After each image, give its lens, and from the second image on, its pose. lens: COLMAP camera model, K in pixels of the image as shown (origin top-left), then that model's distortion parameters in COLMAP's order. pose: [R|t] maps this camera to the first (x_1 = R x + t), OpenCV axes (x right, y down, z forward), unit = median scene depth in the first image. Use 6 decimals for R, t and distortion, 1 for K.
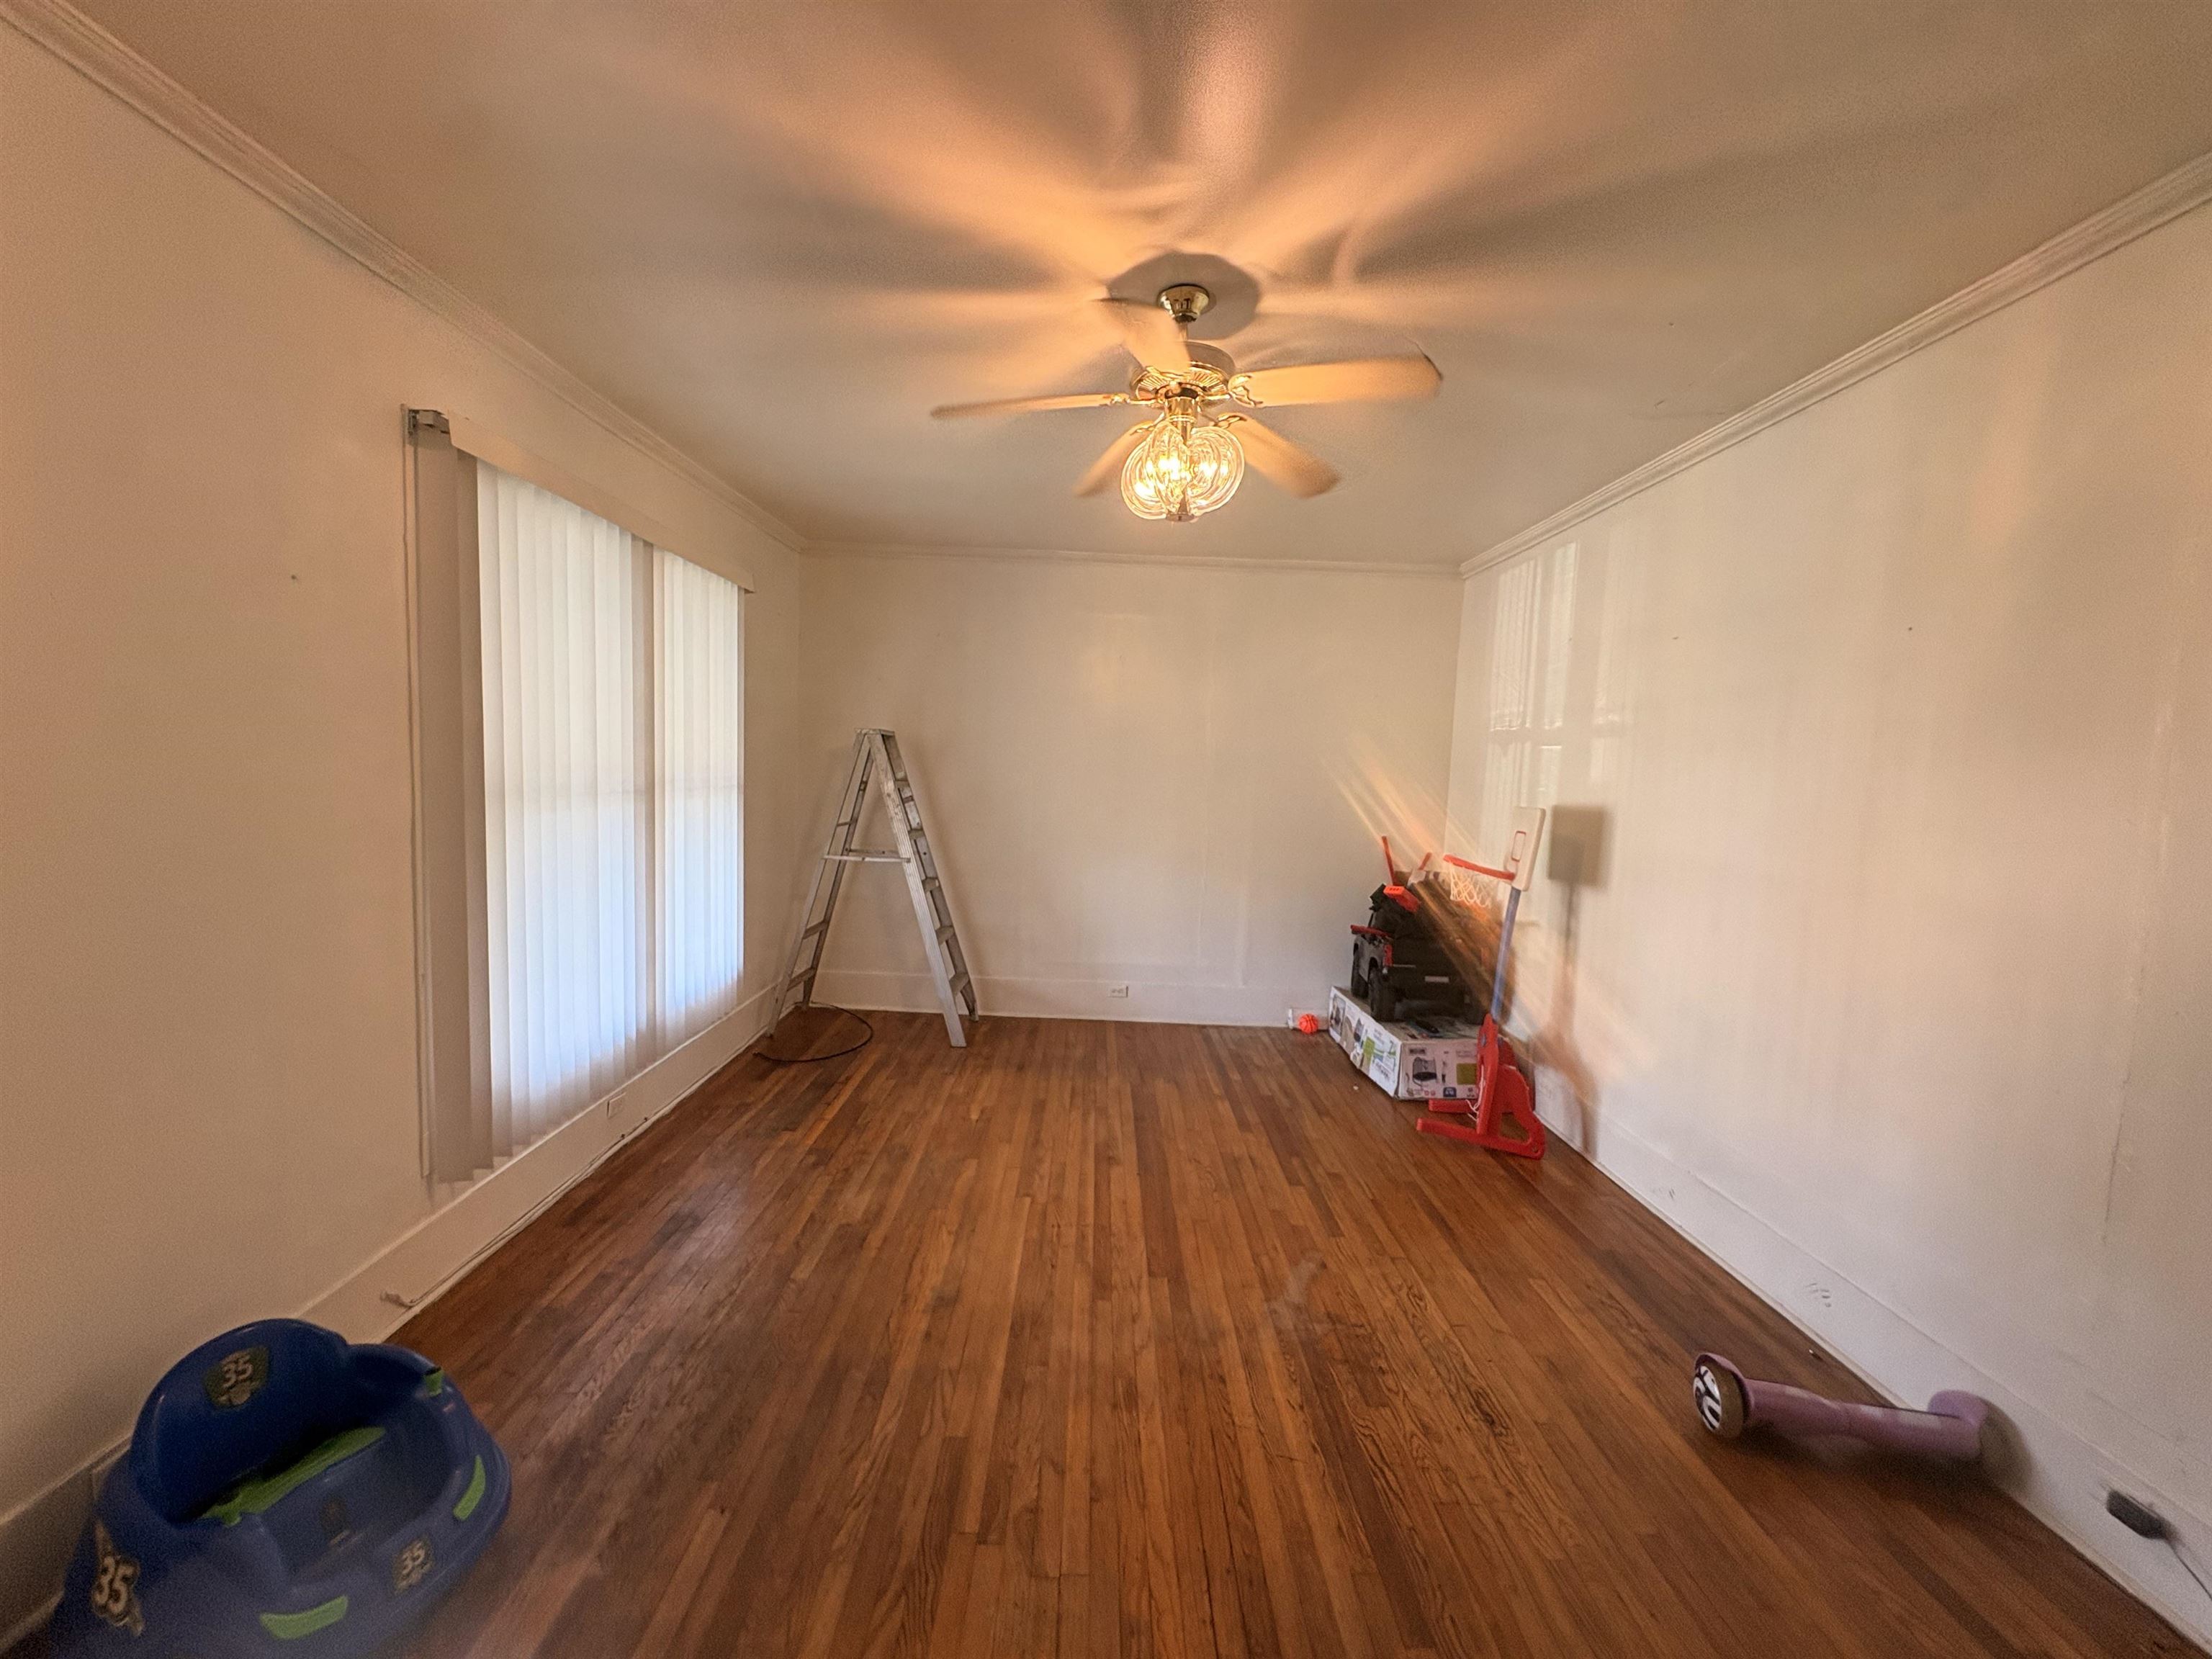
lens RADIAL K [[881.9, 0, 1103.4], [0, 881.9, 826.4], [0, 0, 1]] dist [-0.000336, 0.000409]
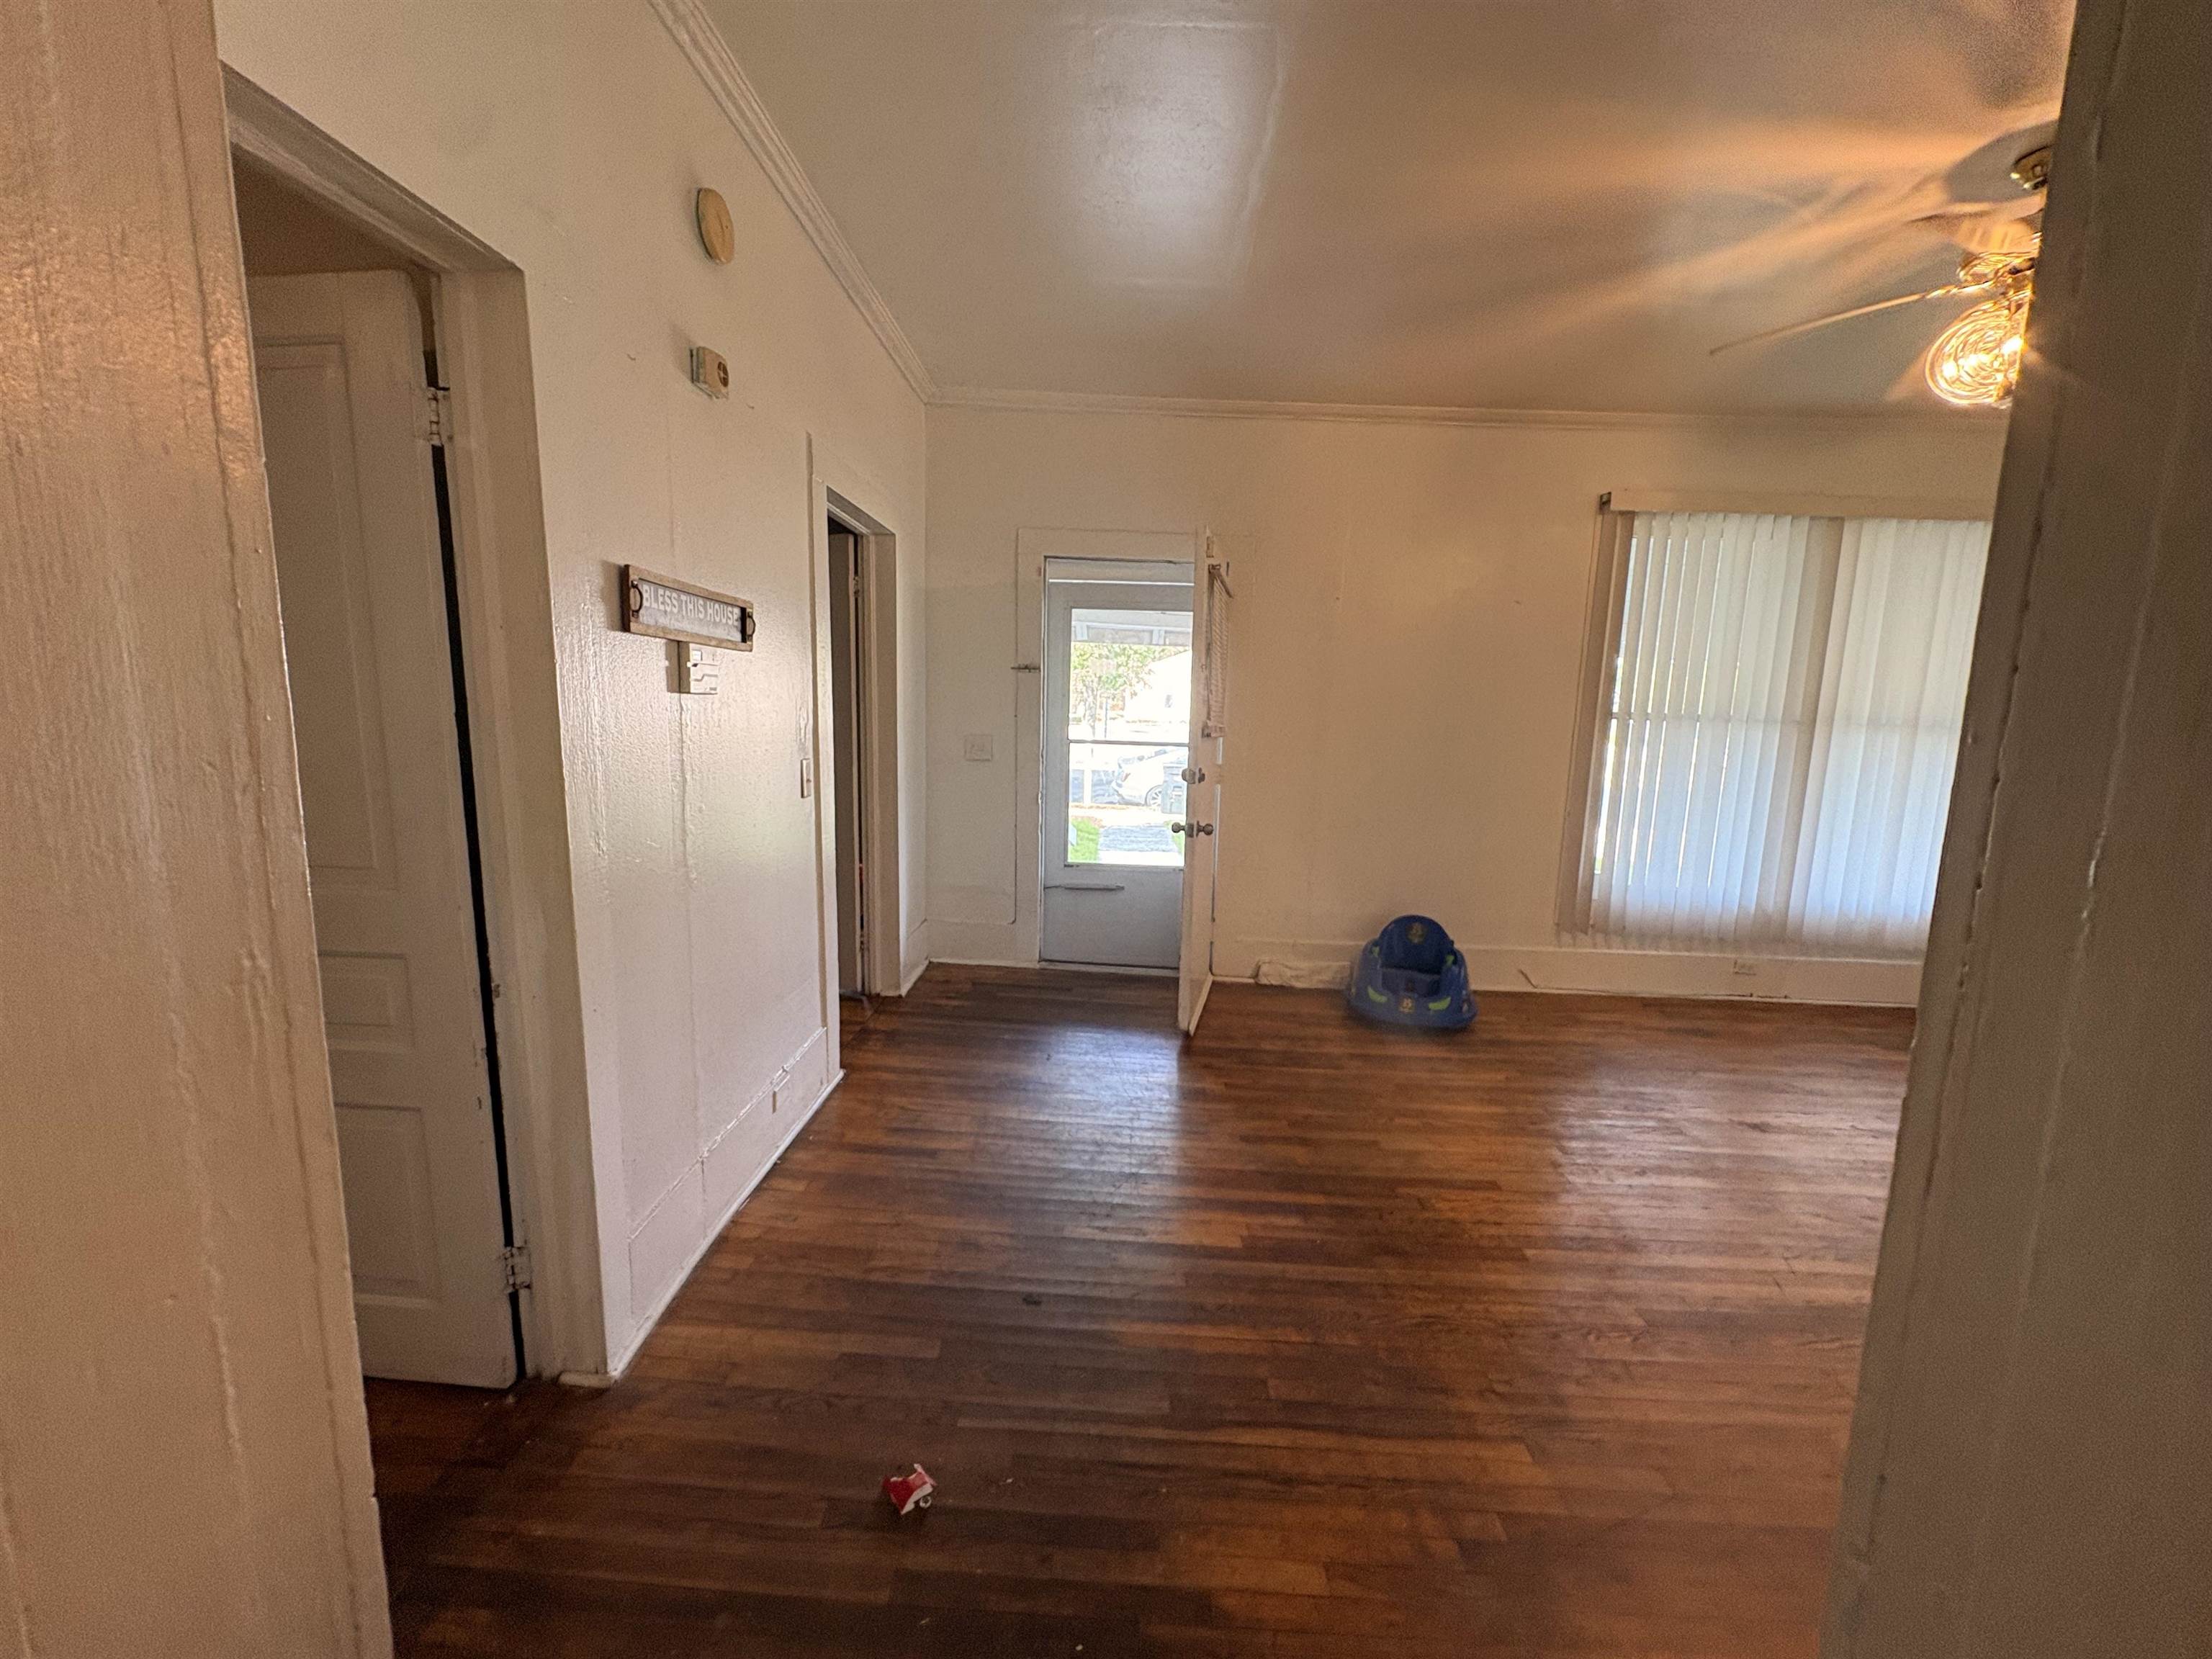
lens RADIAL K [[881.9, 0, 1103.4], [0, 881.9, 826.4], [0, 0, 1]] dist [-0.000336, 0.000409]
pose [[-0.034811, 0.105022, -0.993860, 1.015064], [-0.108913, 0.988142, 0.108233, 0.102584], [0.993442, 0.112012, -0.022960, 0.094382]]
